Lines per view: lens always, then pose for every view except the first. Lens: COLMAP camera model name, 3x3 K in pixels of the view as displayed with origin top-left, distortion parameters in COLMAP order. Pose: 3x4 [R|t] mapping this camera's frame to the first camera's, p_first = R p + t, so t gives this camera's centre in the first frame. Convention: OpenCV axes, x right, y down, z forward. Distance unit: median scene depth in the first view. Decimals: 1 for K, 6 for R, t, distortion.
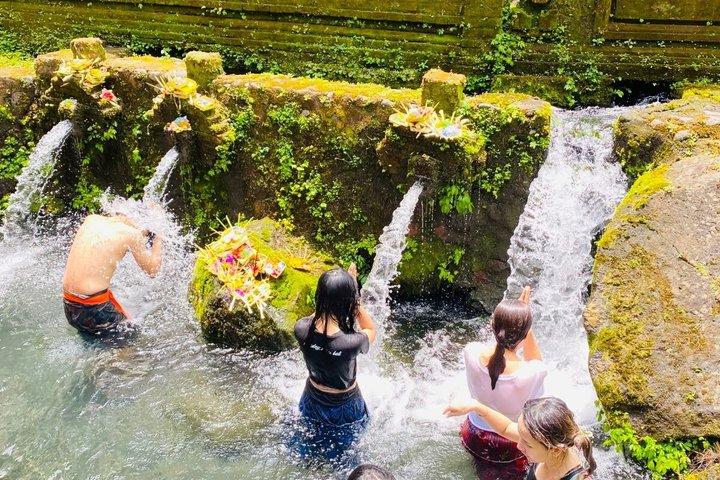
lens RADIAL K [[724.7, 0, 364.4], [0, 724.7, 235.9], [0, 0, 1]] dist [0.144636, -0.373699]
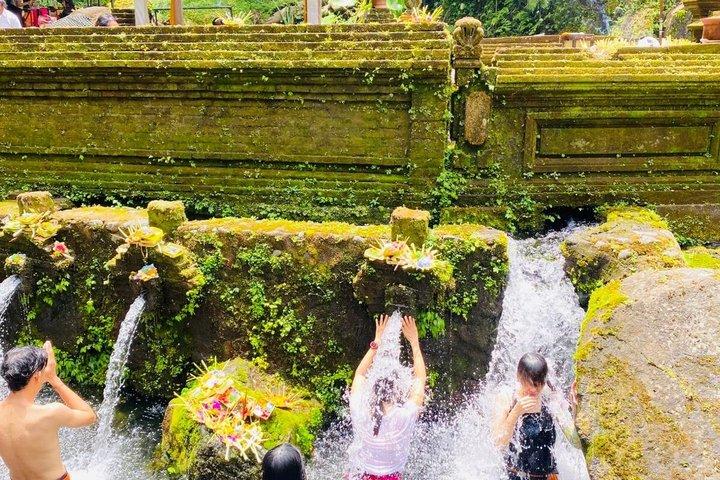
lens RADIAL K [[724.7, 0, 364.4], [0, 724.7, 235.9], [0, 0, 1]] dist [0.144636, -0.373699]
pose [[0.981192, -0.058912, 0.183825, -0.147962], [0.088350, 0.983748, -0.156311, -0.019083], [-0.171629, 0.169612, 0.970451, -0.035697]]
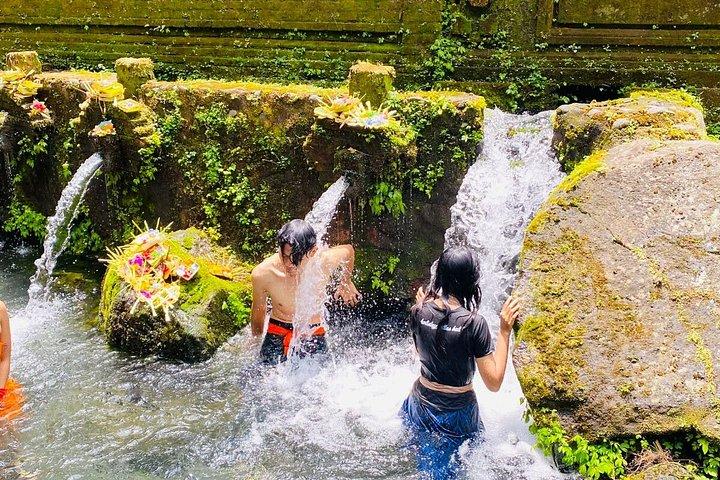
lens RADIAL K [[724.7, 0, 364.4], [0, 724.7, 235.9], [0, 0, 1]] dist [0.144636, -0.373699]
pose [[0.999934, 0.007372, -0.008789, 0.100481], [-0.008417, 0.992062, -0.125471, 0.107978], [0.007794, 0.125536, 0.992058, 0.078353]]
